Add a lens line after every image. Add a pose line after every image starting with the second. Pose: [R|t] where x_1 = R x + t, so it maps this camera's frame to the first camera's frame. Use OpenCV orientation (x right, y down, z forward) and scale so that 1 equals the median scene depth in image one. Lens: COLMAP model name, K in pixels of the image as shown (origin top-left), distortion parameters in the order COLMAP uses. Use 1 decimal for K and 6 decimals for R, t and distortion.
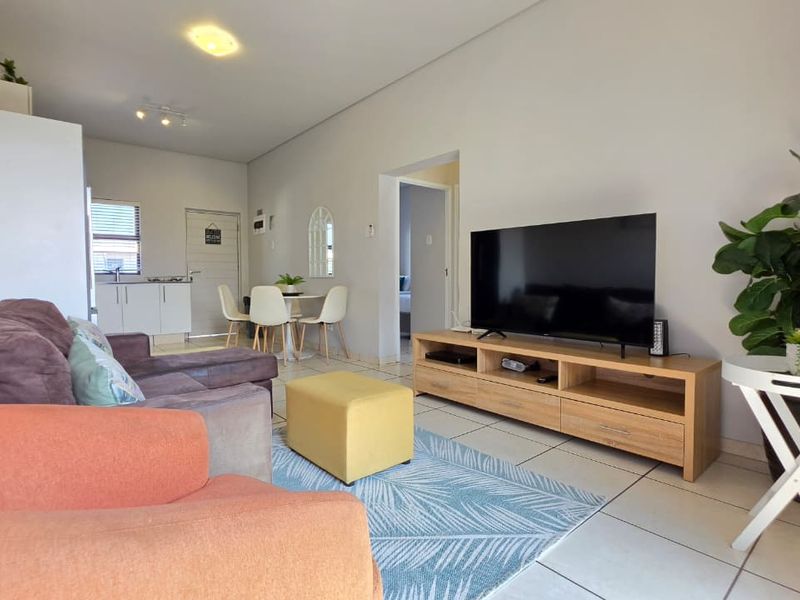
lens RADIAL K [[427.8, 0, 399.7], [0, 427.8, 292.0], [0, 0, 1]] dist [-0.004041, 0.000669]
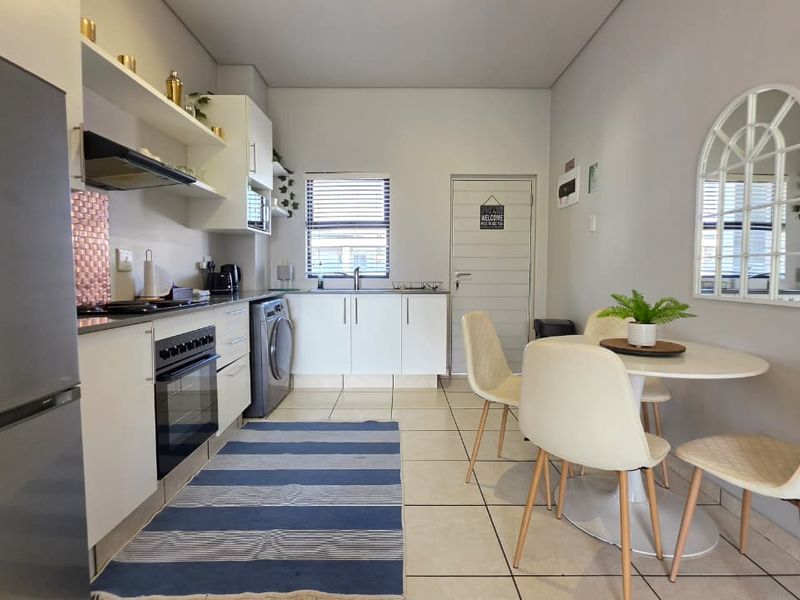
lens RADIAL K [[427.8, 0, 399.7], [0, 427.8, 292.0], [0, 0, 1]] dist [-0.004041, 0.000669]
pose [[0.762776, 0.038780, -0.645499, -0.148325], [-0.028358, 0.999246, 0.026522, -0.037230], [0.646041, -0.001926, 0.763301, 0.487300]]
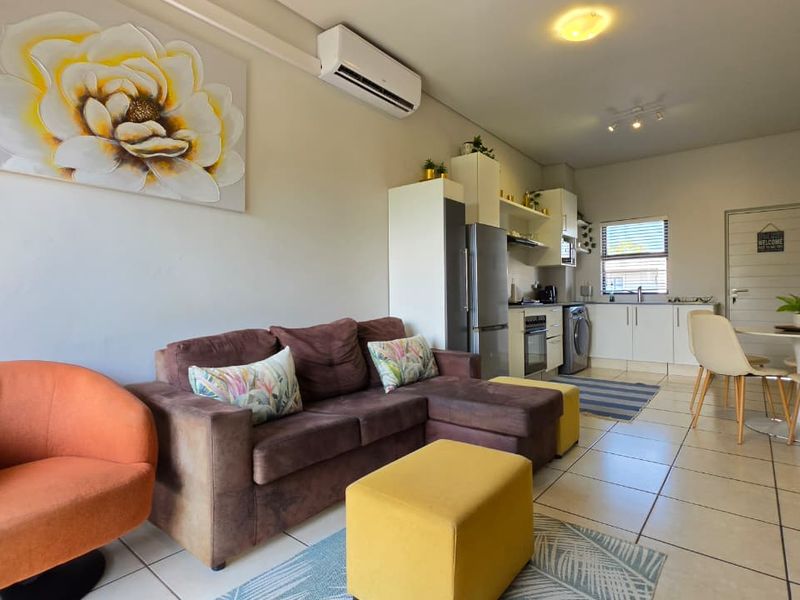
lens RADIAL K [[431.8, 0, 402.6], [0, 431.8, 291.2], [0, 0, 1]] dist [-0.002762, 0.000500]
pose [[0.186150, -0.005279, -0.982507, 0.186413], [-0.031209, 0.999449, -0.011283, -0.019244], [0.982026, 0.032764, 0.185882, 0.278471]]
